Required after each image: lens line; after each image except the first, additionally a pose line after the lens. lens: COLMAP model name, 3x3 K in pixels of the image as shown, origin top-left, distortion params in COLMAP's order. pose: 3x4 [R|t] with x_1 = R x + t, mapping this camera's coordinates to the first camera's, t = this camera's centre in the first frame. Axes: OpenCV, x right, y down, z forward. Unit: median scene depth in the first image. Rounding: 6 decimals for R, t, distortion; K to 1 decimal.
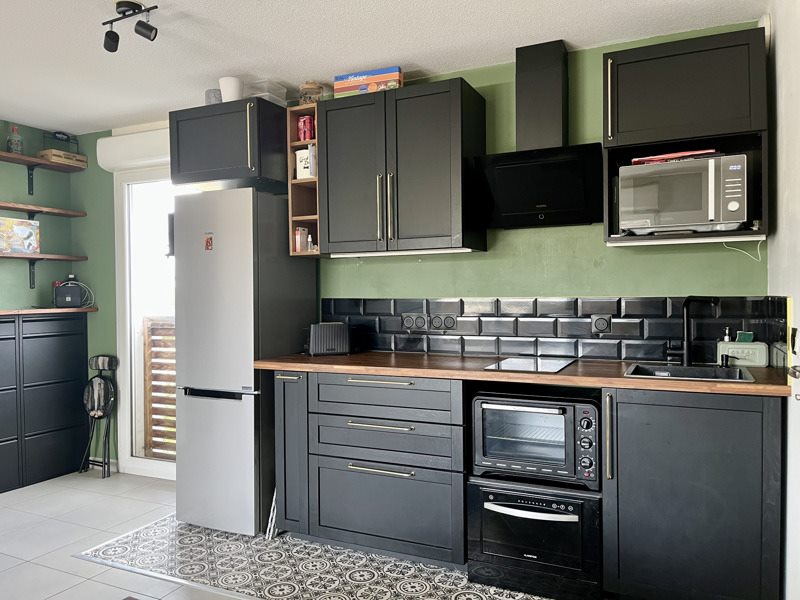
lens RADIAL K [[596.6, 0, 399.5], [0, 596.6, 299.2], [0, 0, 1]] dist [0.030418, 0.000179]
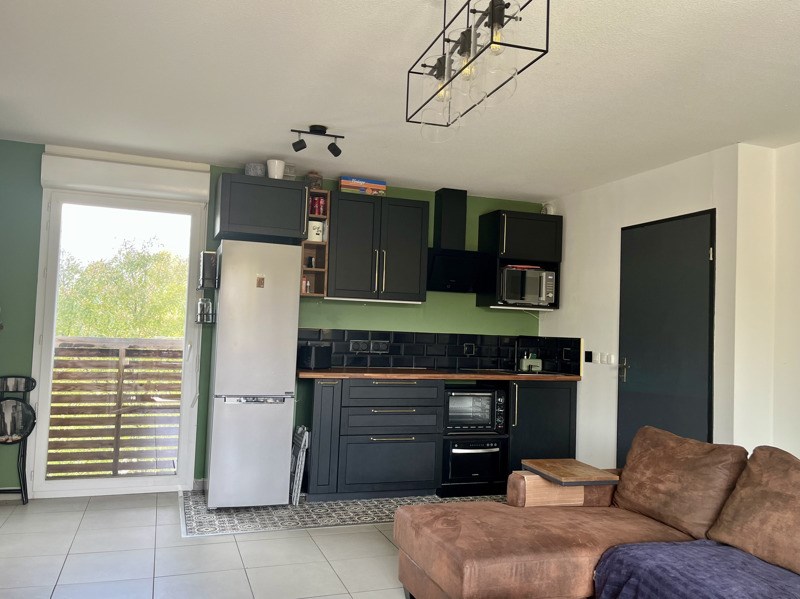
lens RADIAL K [[596.6, 0, 402.4], [0, 596.6, 300.3], [0, 0, 1]] dist [0.030418, 0.000179]
pose [[0.728428, 0.072984, 0.681224, -1.004546], [-0.037486, 0.997066, -0.066738, 0.021459], [-0.684096, 0.023077, 0.729027, -0.159263]]
